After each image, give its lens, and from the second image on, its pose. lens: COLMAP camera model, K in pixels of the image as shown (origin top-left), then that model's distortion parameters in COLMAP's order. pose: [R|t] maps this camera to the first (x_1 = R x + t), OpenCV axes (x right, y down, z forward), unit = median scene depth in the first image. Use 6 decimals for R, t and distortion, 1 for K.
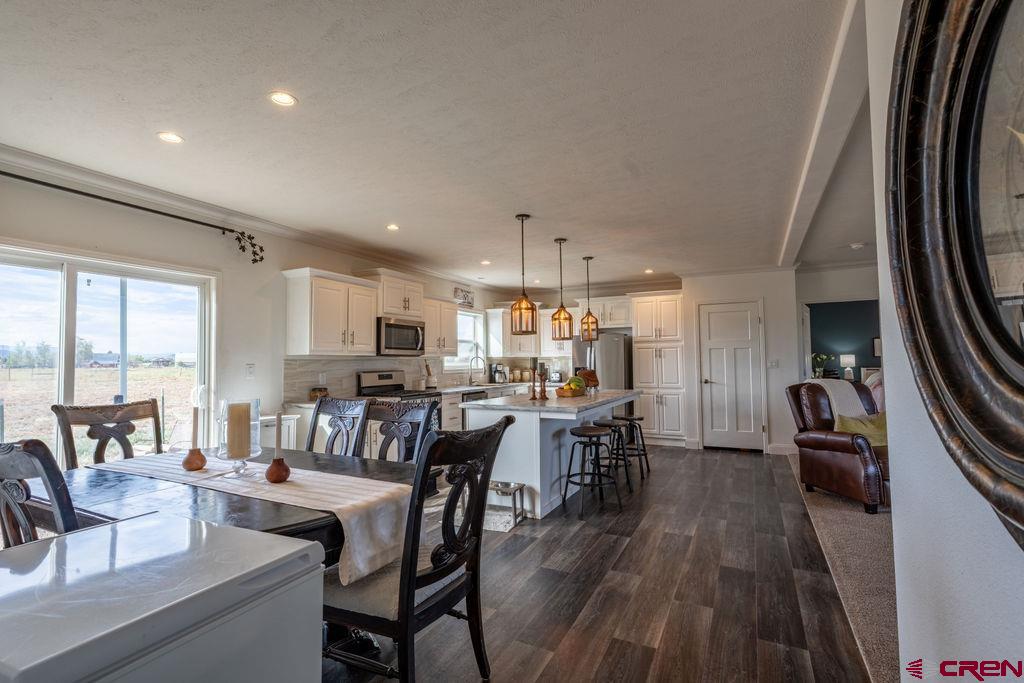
lens RADIAL K [[492.3, 0, 504.8], [0, 492.3, 338.7], [0, 0, 1]] dist [0.000165, -0.002850]
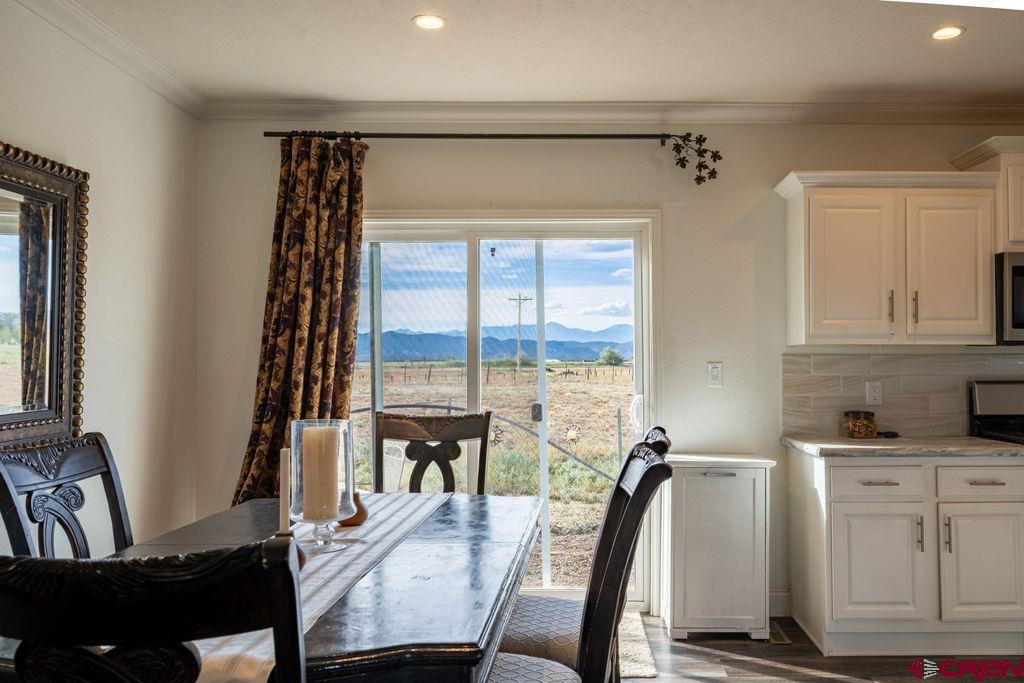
lens RADIAL K [[781.6, 0, 518.8], [0, 781.6, 341.4], [0, 0, 1]] dist [-0.001882, 0.002641]
pose [[0.447697, -0.013937, -0.894077, 0.200367], [0.037709, 0.999283, 0.003305, 0.016970], [0.893390, -0.035194, 0.447902, 0.406000]]
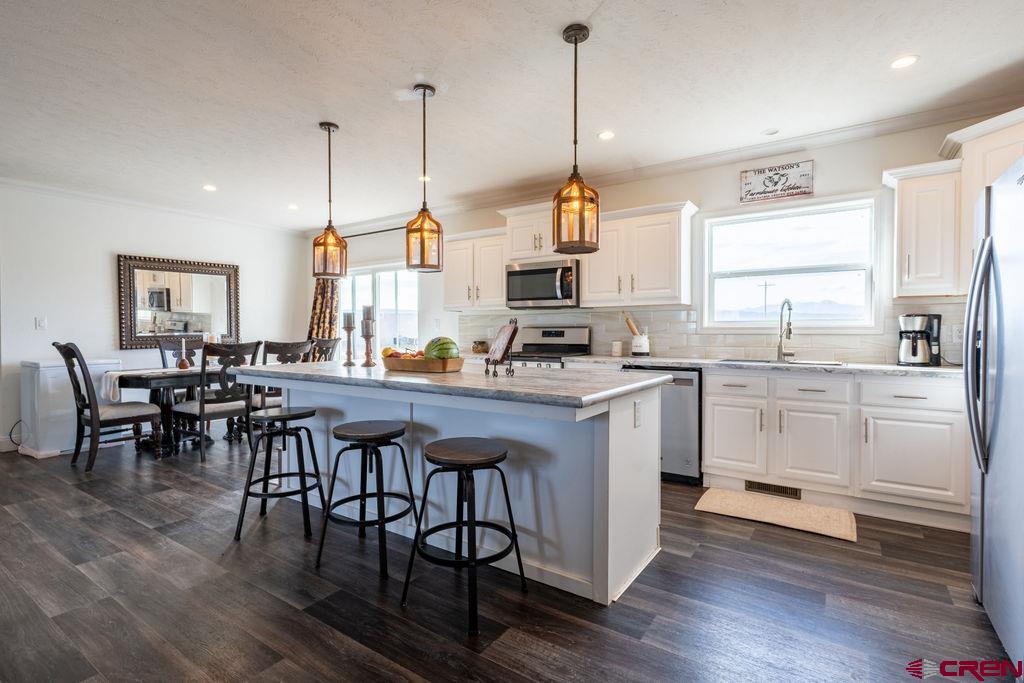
lens RADIAL K [[492.3, 0, 508.8], [0, 492.3, 337.1], [0, 0, 1]] dist [0.000165, -0.002850]
pose [[-0.133866, 0.022167, -0.990751, 0.802711], [0.046978, 0.998768, 0.015999, 0.089499], [0.989885, -0.044402, -0.134743, 1.412910]]
